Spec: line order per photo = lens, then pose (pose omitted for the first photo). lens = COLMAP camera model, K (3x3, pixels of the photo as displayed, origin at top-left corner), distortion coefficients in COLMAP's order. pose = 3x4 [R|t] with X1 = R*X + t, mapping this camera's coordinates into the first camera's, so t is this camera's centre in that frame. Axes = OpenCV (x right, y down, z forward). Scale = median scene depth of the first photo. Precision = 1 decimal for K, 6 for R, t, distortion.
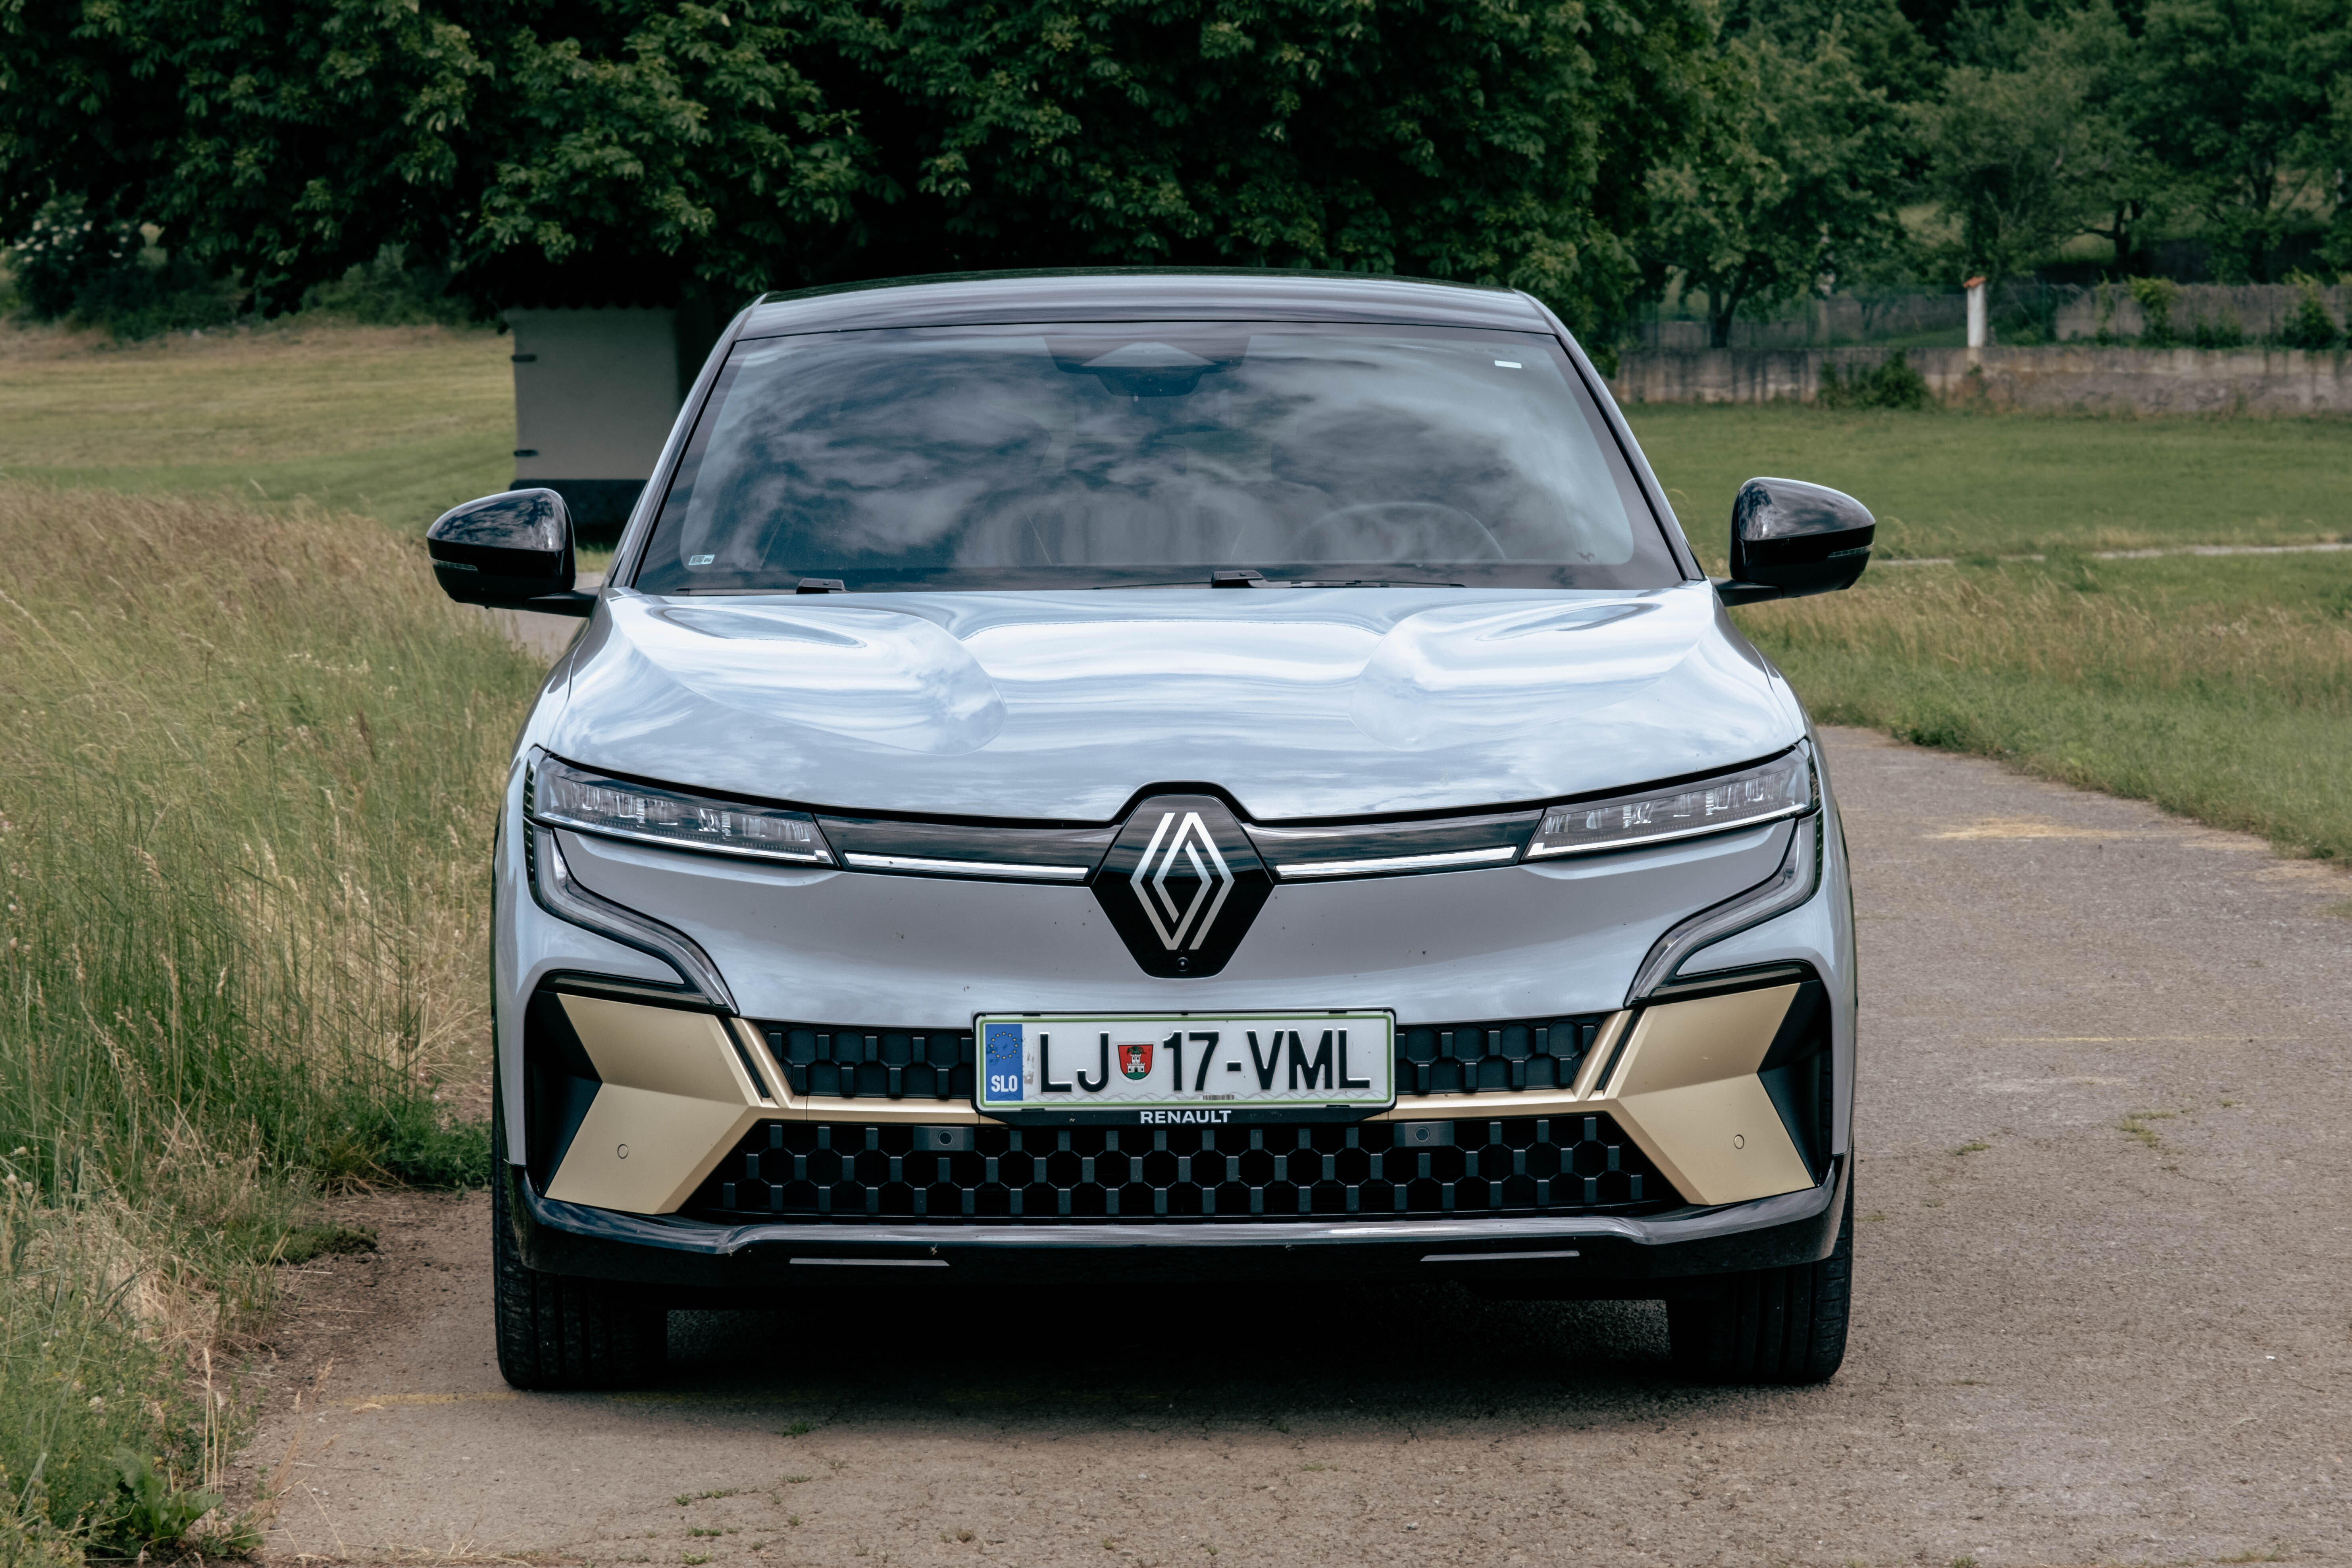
lens RADIAL K [[8760.7, 0, 1174.1], [0, 8760.7, 789.6], [0, 0, 1]] dist [-0.797961, 0.000000]
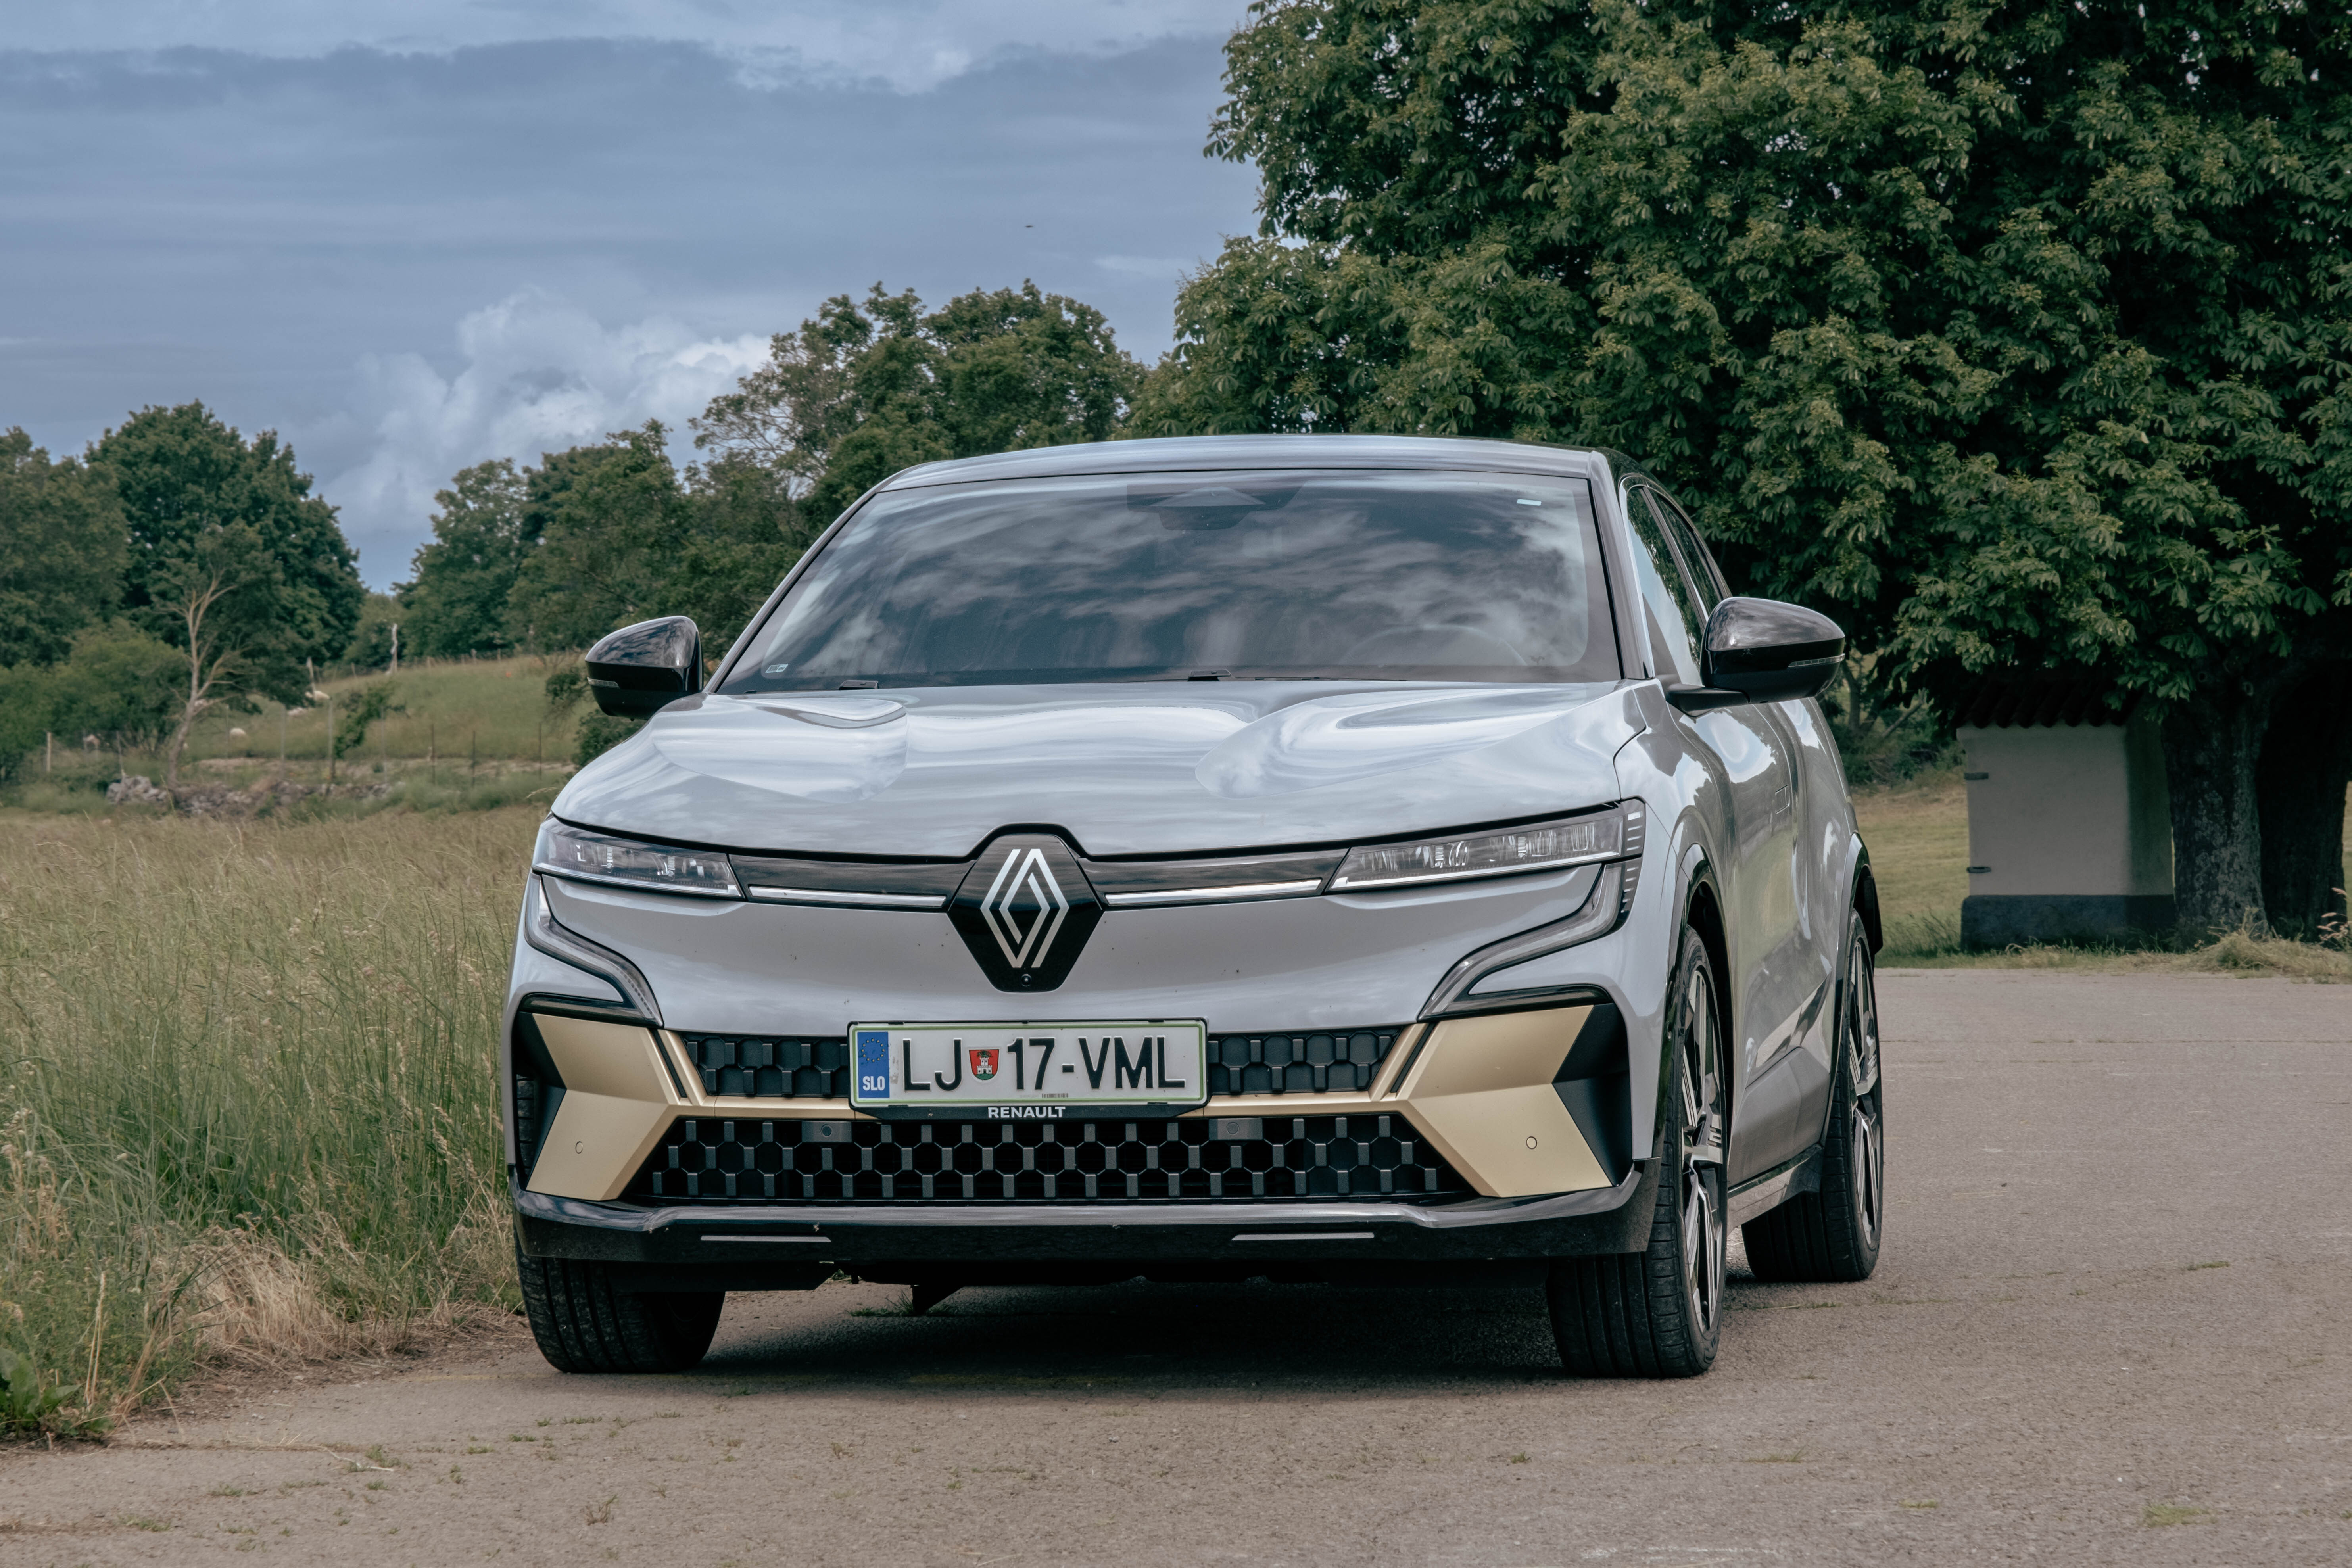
lens RADIAL K [[8760.7, 0, 1176.8], [0, 8760.7, 780.2], [0, 0, 1]] dist [-0.797961, 0.000000]
pose [[0.981225, -0.006170, -0.192770, 0.237254], [-0.004412, 0.998509, -0.054415, 0.054955], [0.192818, 0.054244, 0.979734, -0.124925]]
